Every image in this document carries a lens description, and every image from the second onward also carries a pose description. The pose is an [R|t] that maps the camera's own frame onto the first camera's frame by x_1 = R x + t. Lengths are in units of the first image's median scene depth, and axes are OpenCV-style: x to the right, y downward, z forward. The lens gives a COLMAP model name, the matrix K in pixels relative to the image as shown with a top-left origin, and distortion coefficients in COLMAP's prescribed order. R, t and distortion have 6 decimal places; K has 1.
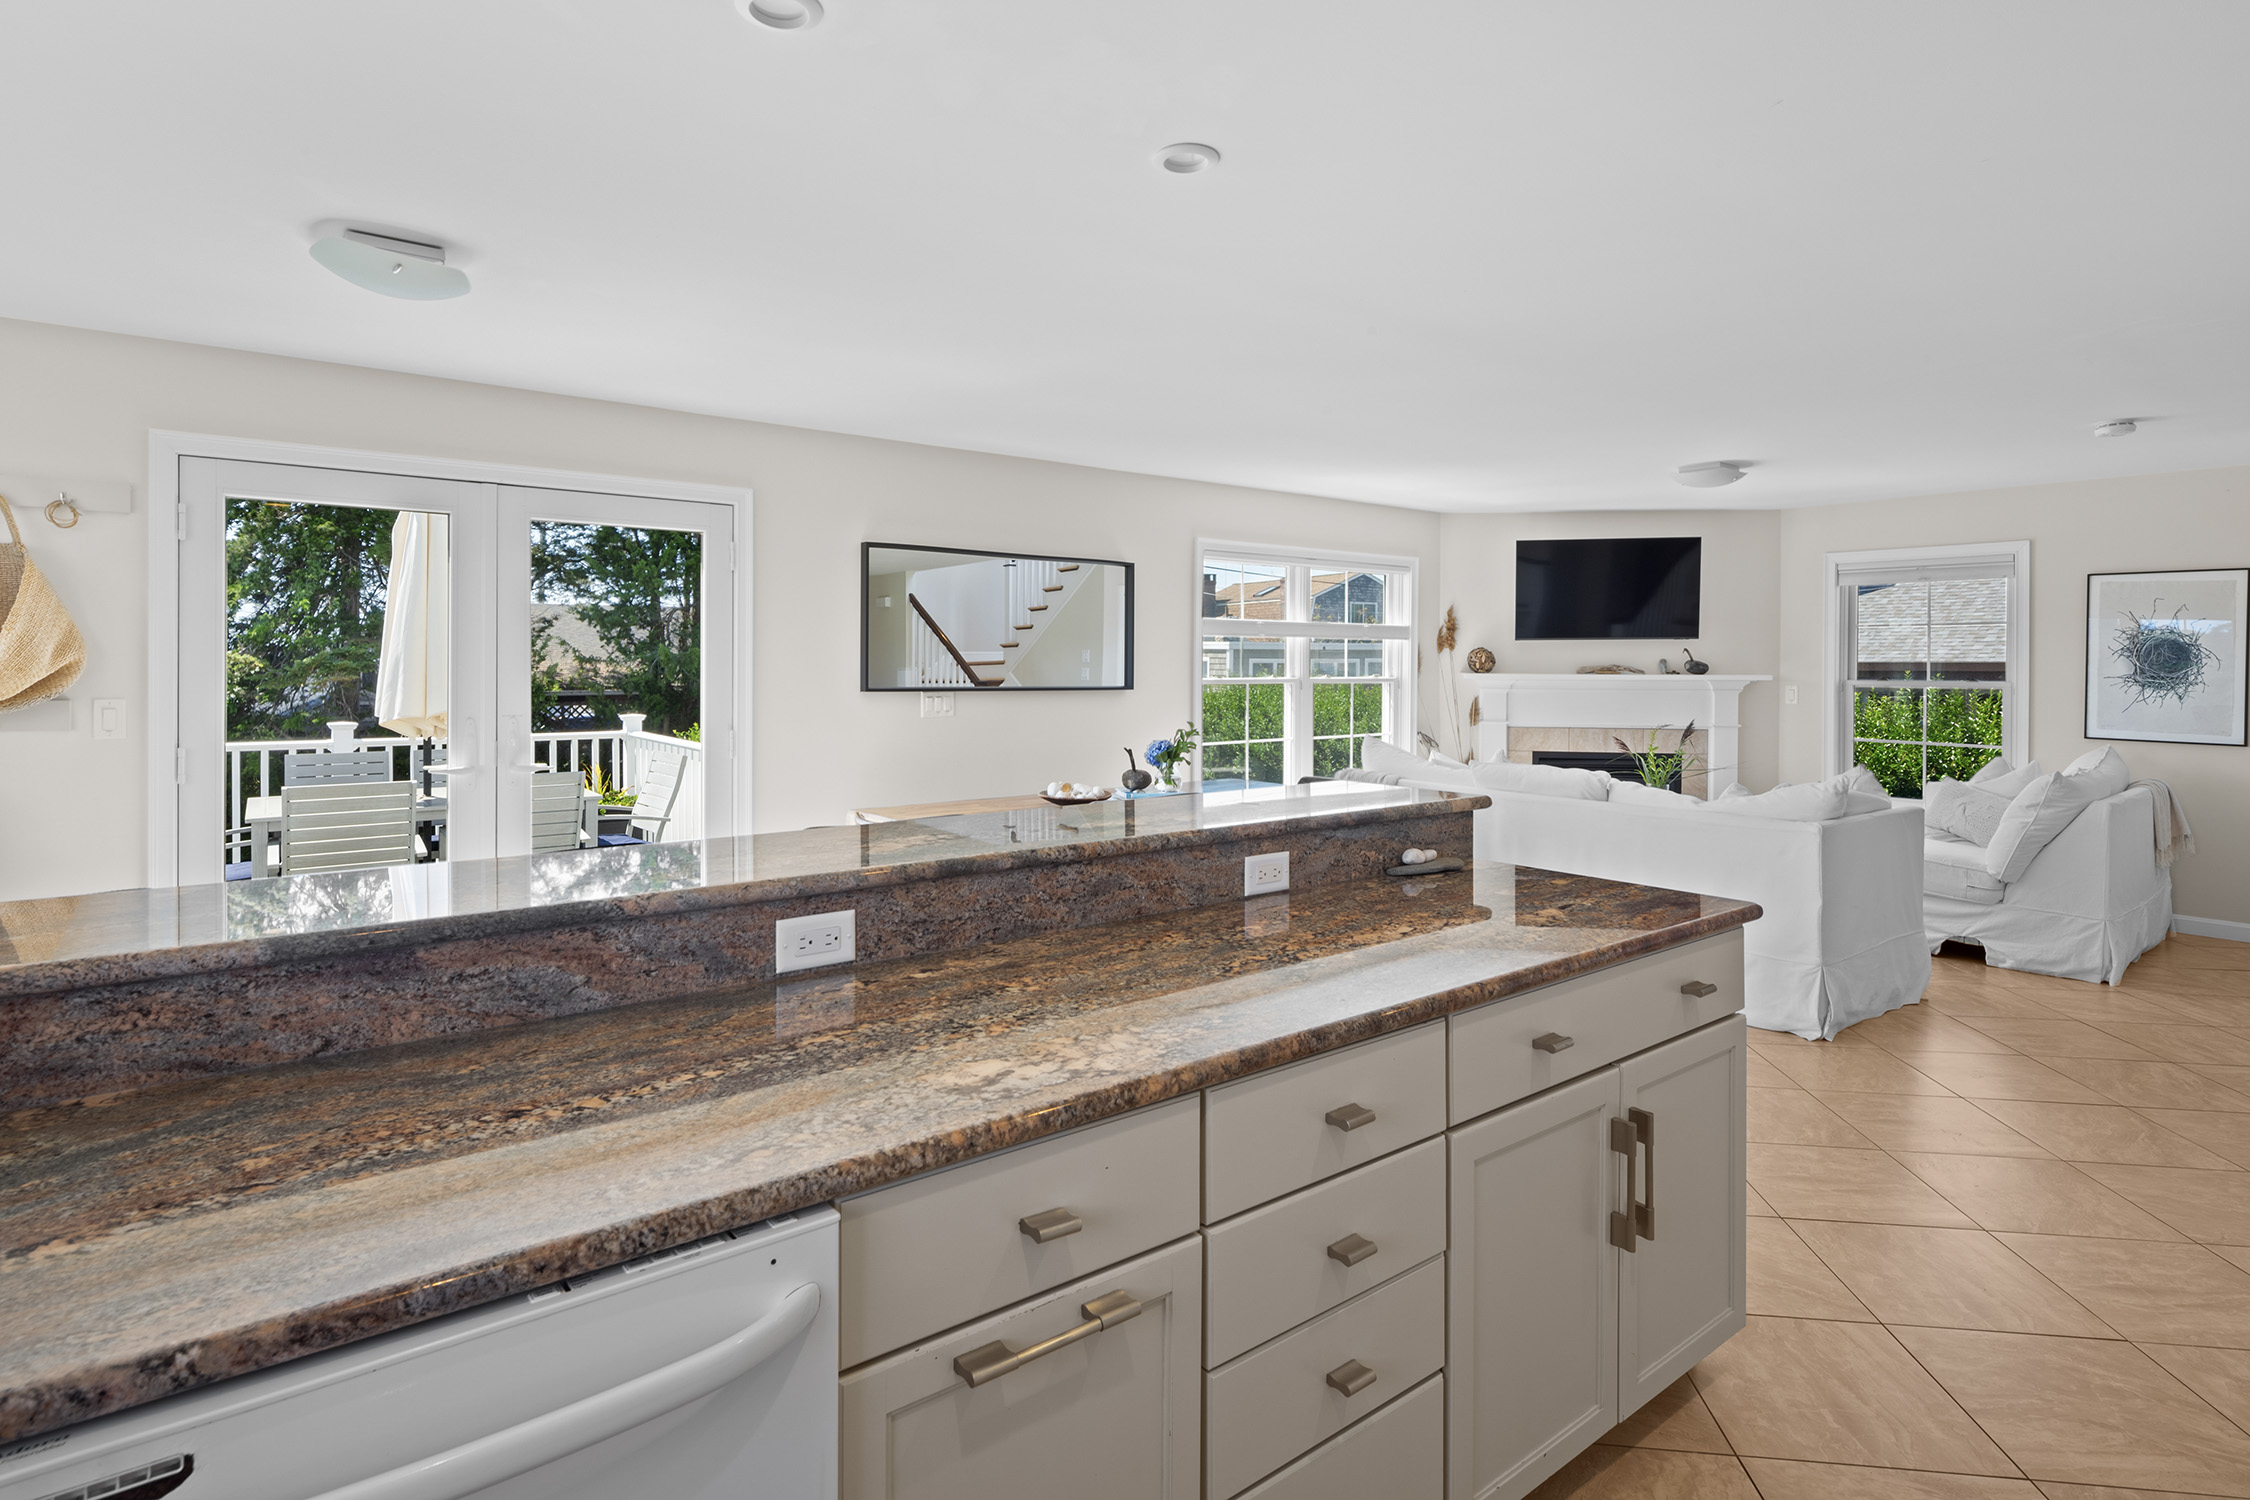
lens RADIAL K [[1138.7, 0, 1123.2], [0, 1138.7, 668.2], [0, 0, 1]] dist [-0.000514, -0.000478]
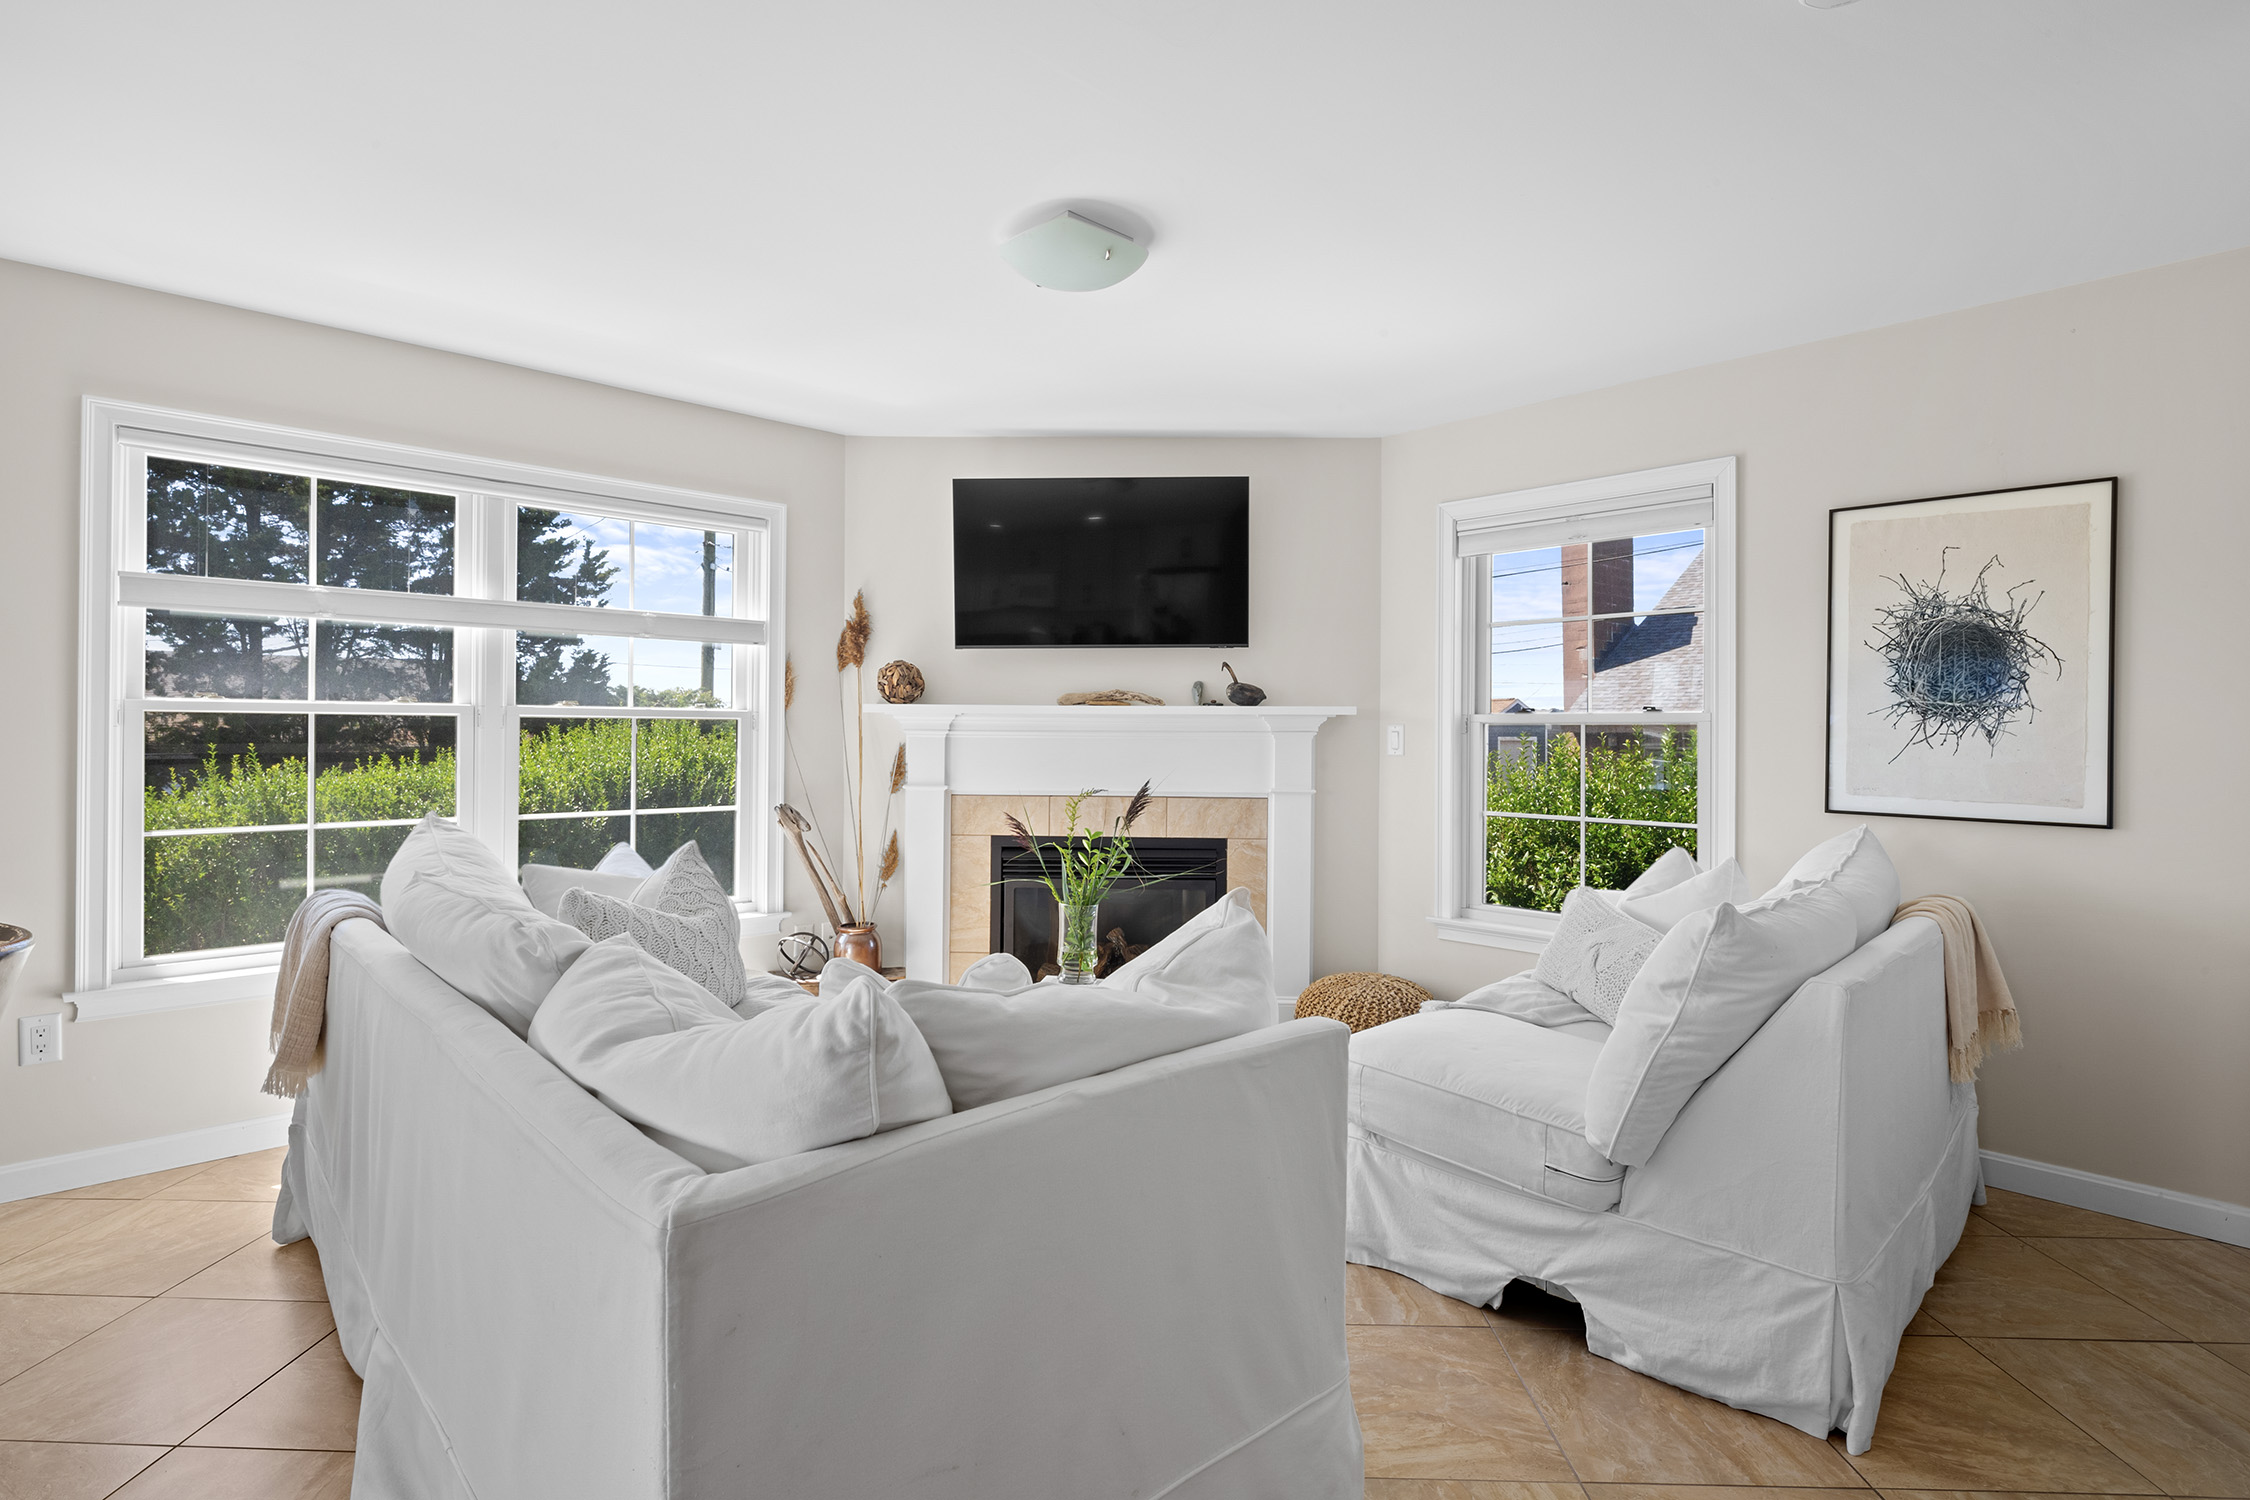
lens RADIAL K [[1104.8, 0, 1139.5], [0, 1104.8, 726.6], [0, 0, 1]] dist [0.001513, -0.000079]
pose [[0.993827, 0.003180, 0.110898, 0.445396], [-0.002017, 0.999942, -0.010595, 0.026084], [-0.110925, 0.010306, 0.993775, 0.494870]]
